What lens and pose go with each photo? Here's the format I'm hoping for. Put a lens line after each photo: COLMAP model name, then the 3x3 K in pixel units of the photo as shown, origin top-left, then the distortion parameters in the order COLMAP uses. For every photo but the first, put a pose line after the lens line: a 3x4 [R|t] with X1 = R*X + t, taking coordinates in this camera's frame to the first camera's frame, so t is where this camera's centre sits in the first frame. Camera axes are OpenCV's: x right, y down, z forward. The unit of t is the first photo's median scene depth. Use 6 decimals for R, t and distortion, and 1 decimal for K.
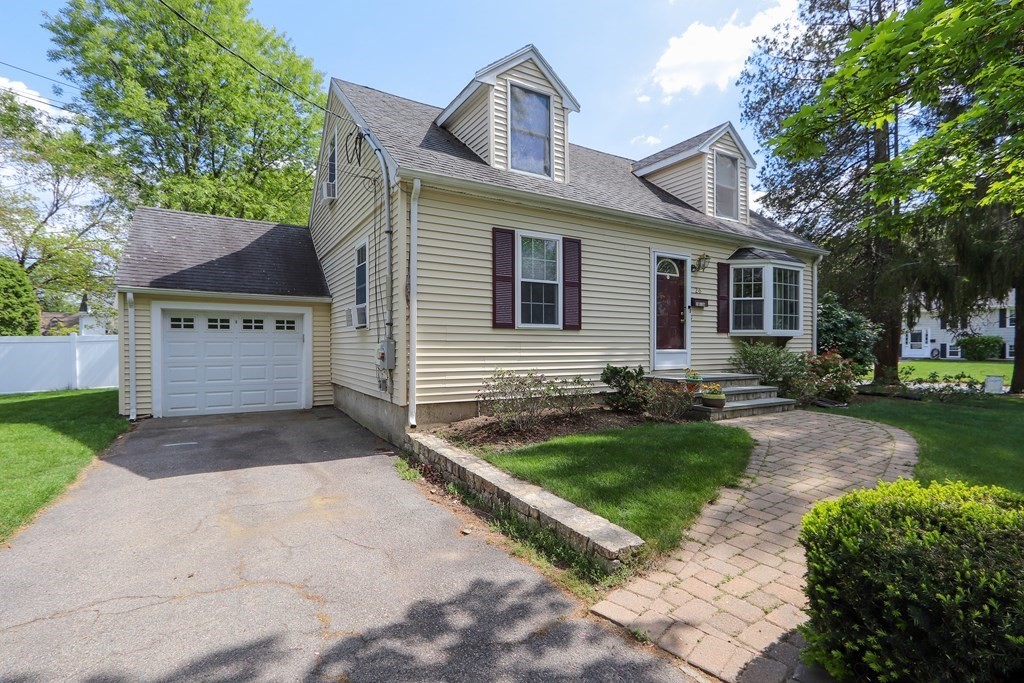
lens RADIAL K [[476.7, 0, 493.8], [0, 476.7, 351.7], [0, 0, 1]] dist [-0.029466, 0.000115]
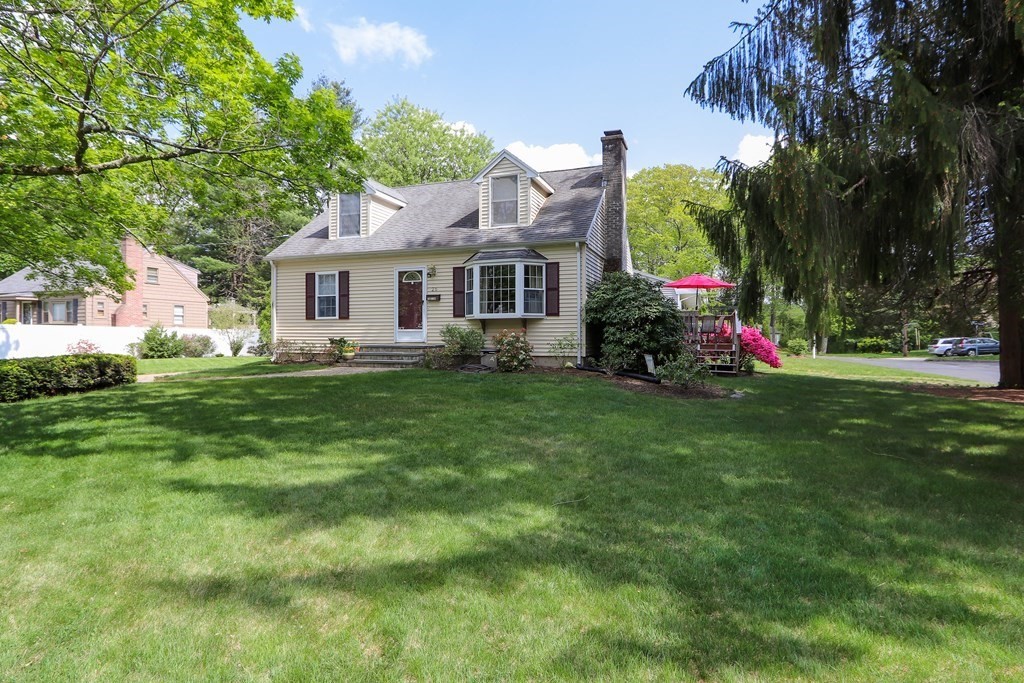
lens RADIAL K [[488.2, 0, 526.4], [0, 488.2, 337.6], [0, 0, 1]] dist [-0.018856, 0.000137]
pose [[0.672941, 0.004640, -0.739681, 2.075615], [-0.007466, 0.999972, -0.000520, 0.024136], [0.739658, 0.005873, 0.672957, 0.226300]]
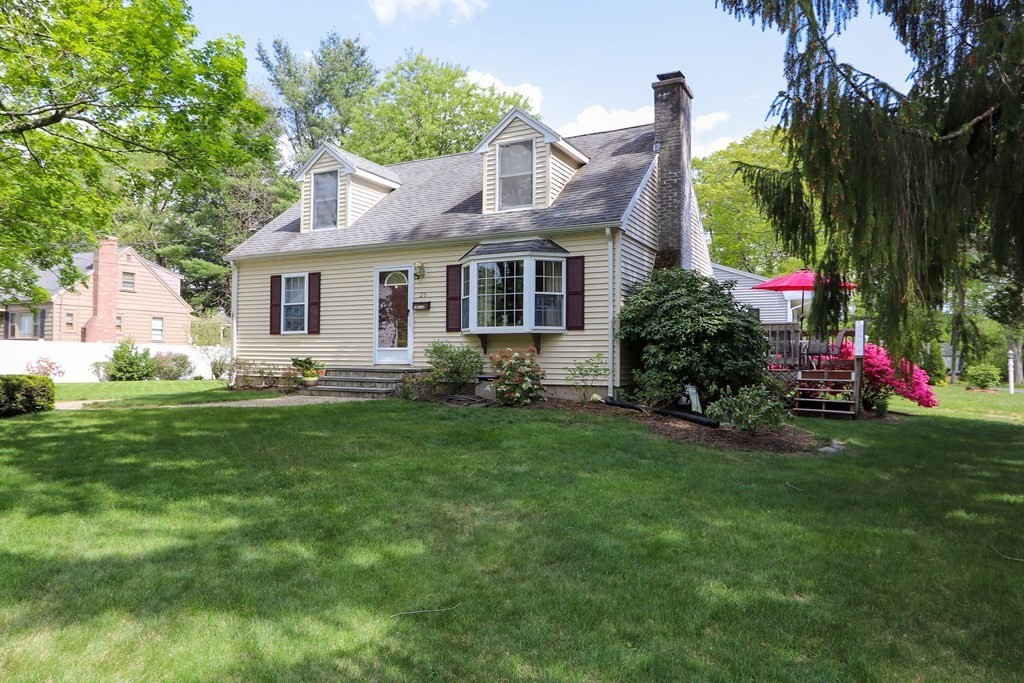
lens RADIAL K [[637.3, 0, 496.9], [0, 637.3, 343.8], [0, 0, 1]] dist [-0.010348, 0.000681]
pose [[0.545453, -0.010402, -0.838077, 2.120106], [-0.015626, 0.999623, -0.022577, 0.021585], [0.837996, 0.025411, 0.545084, 0.390967]]
